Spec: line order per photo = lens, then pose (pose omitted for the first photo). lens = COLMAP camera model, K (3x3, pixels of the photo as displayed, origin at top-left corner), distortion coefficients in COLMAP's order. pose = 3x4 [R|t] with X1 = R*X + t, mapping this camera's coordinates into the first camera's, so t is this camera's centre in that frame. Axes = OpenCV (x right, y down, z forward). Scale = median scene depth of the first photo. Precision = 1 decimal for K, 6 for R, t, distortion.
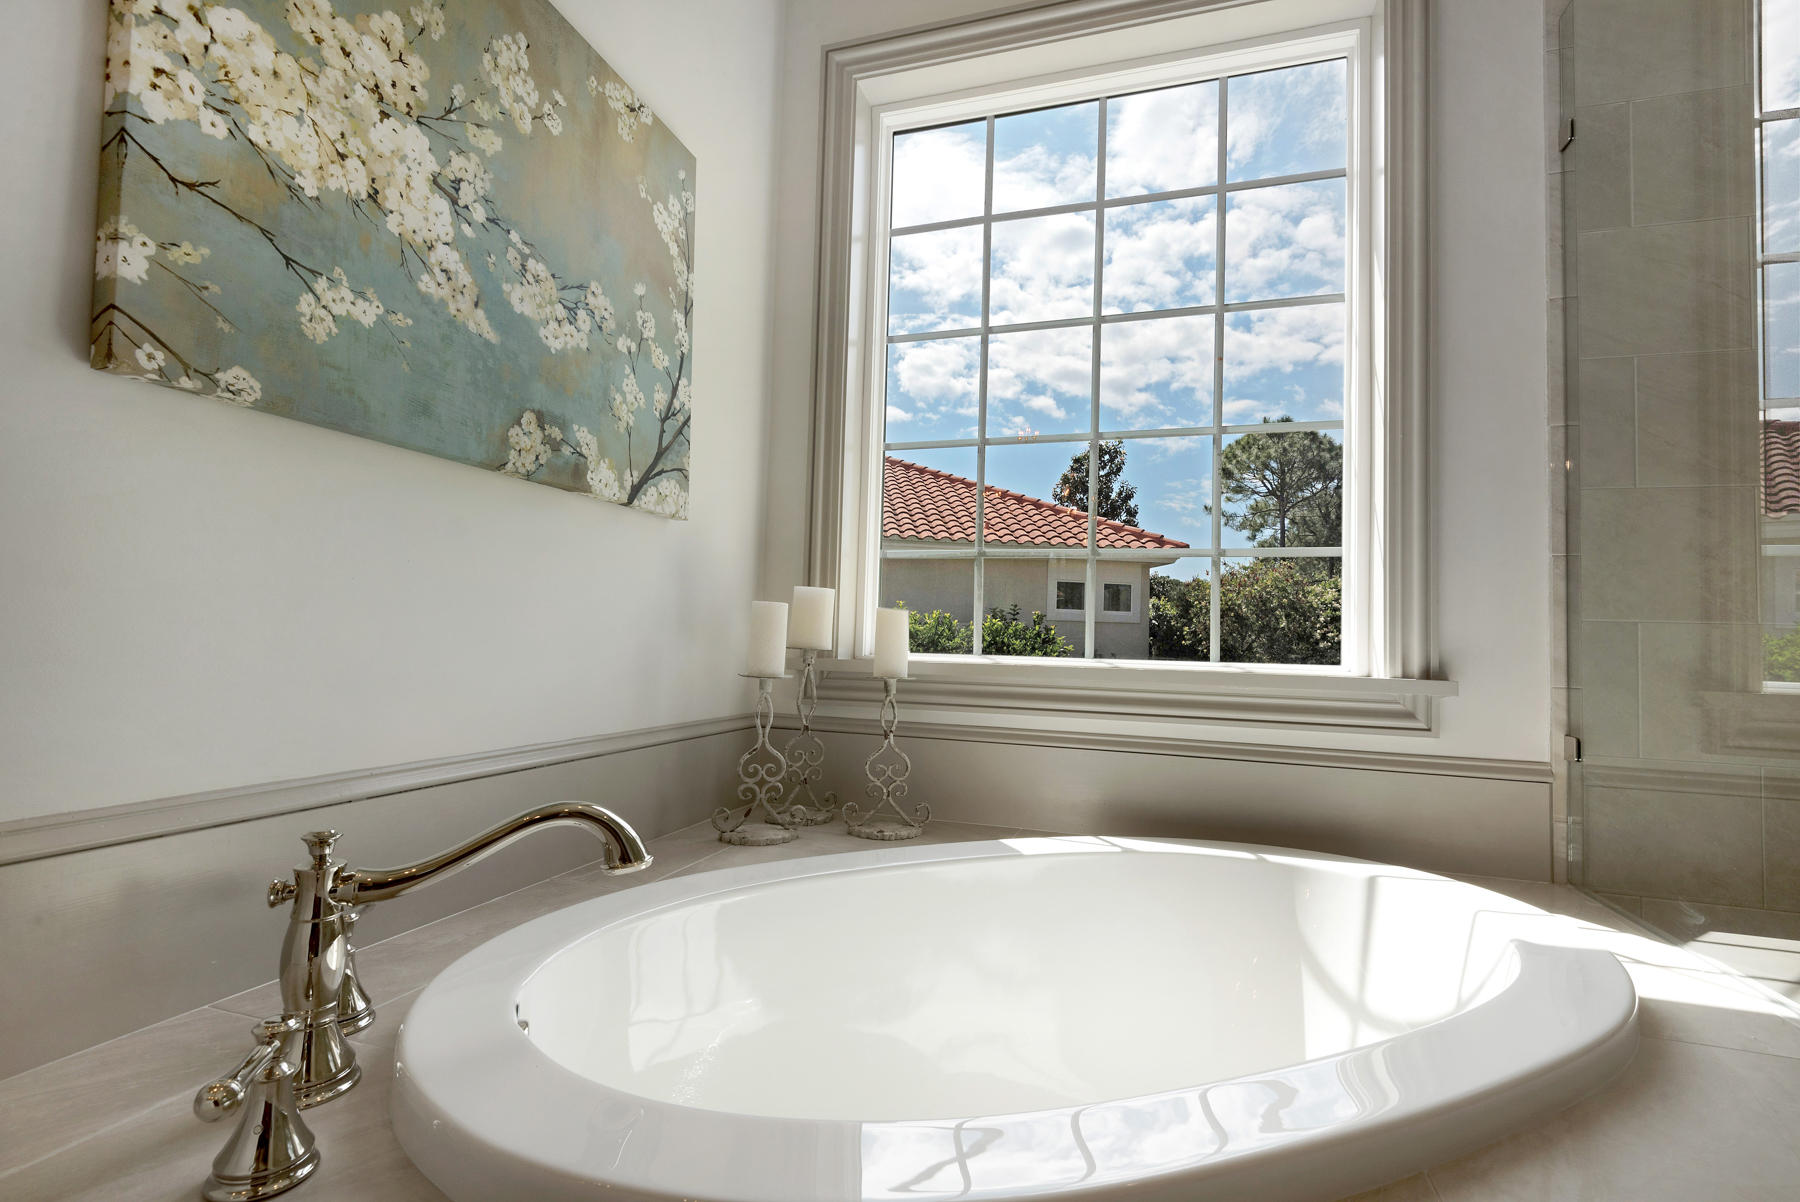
lens RADIAL K [[819.0, 0, 897.5], [0, 819.0, 604.9], [0, 0, 1]] dist [0.010867, -0.001670]
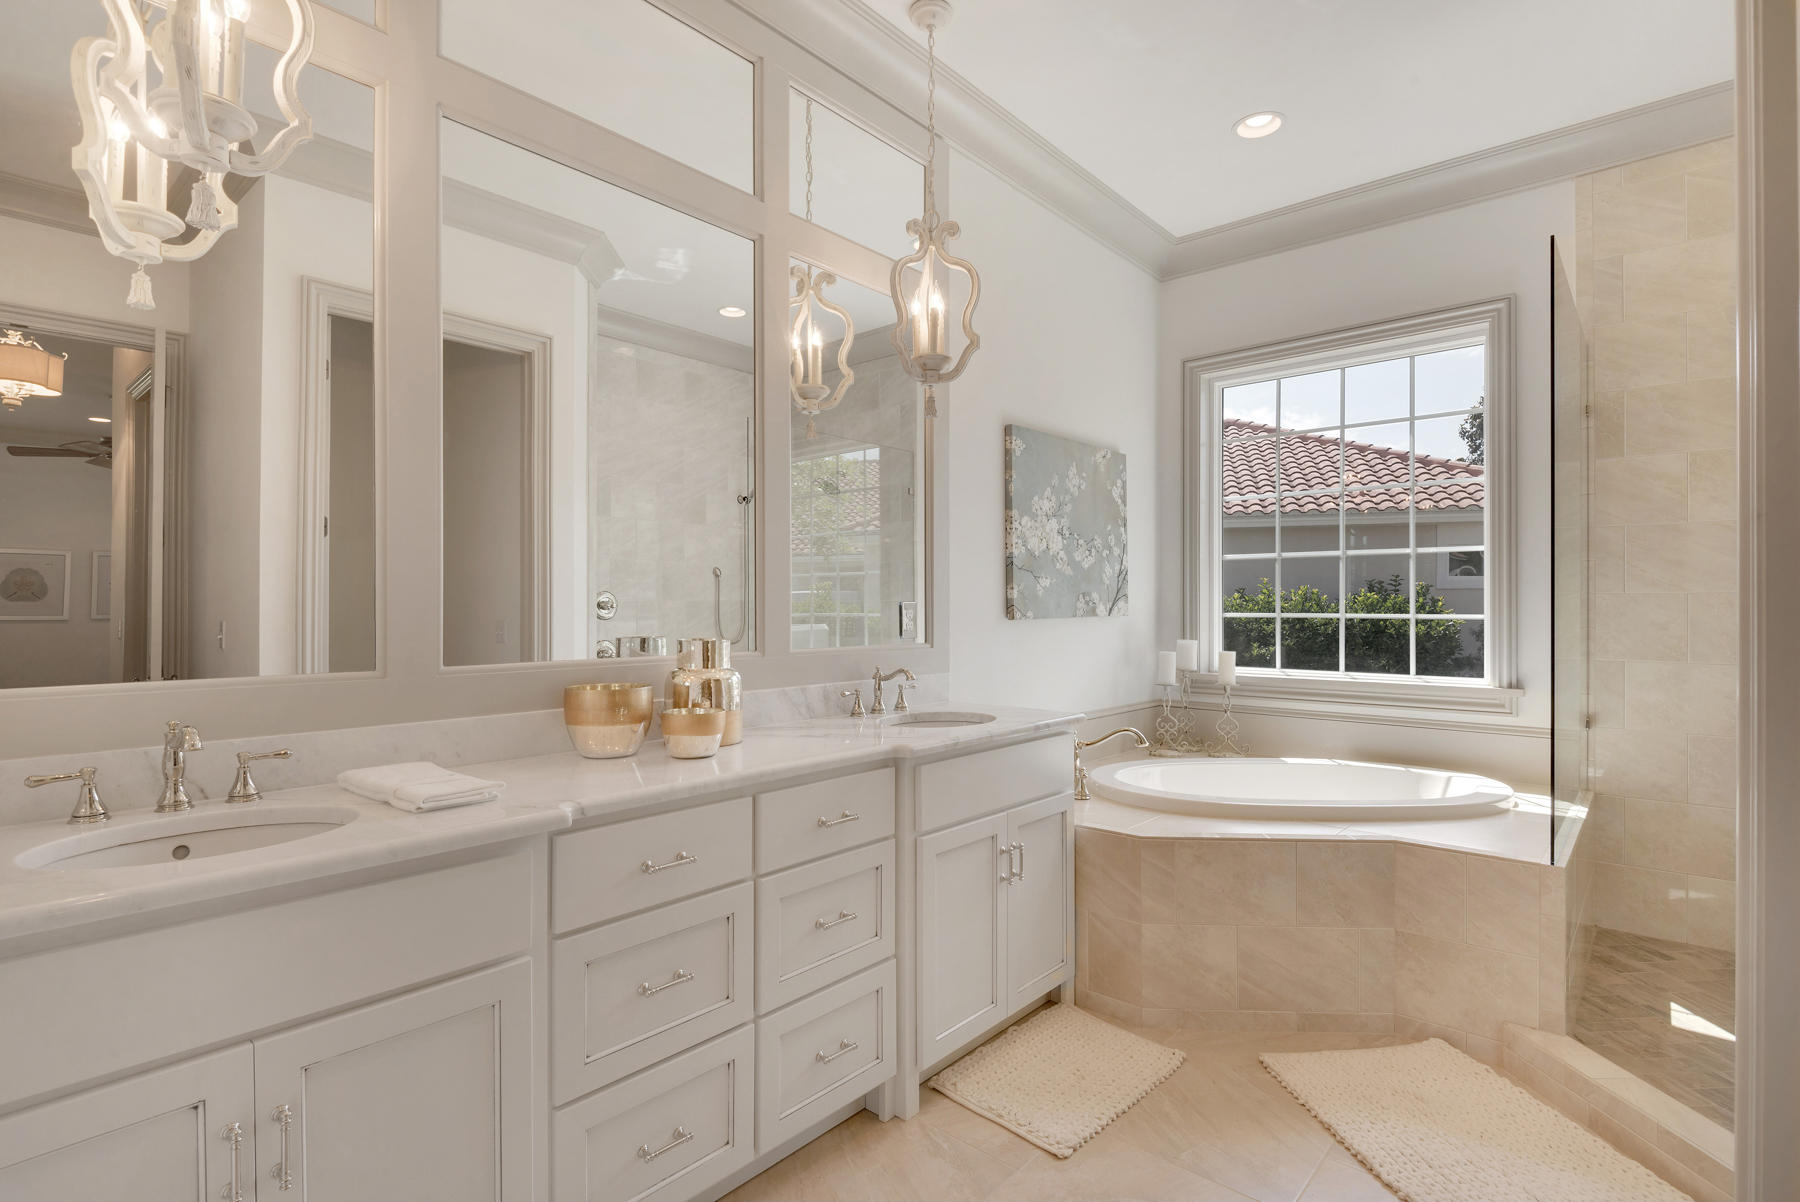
lens RADIAL K [[875.3, 0, 896.0], [0, 875.3, 604.7], [0, 0, 1]] dist [0.004492, -0.000573]
pose [[0.918039, -0.030272, -0.395332, 0.123817], [0.046786, 0.998386, 0.032197, -0.263560], [0.393720, -0.048054, 0.917974, -1.615135]]
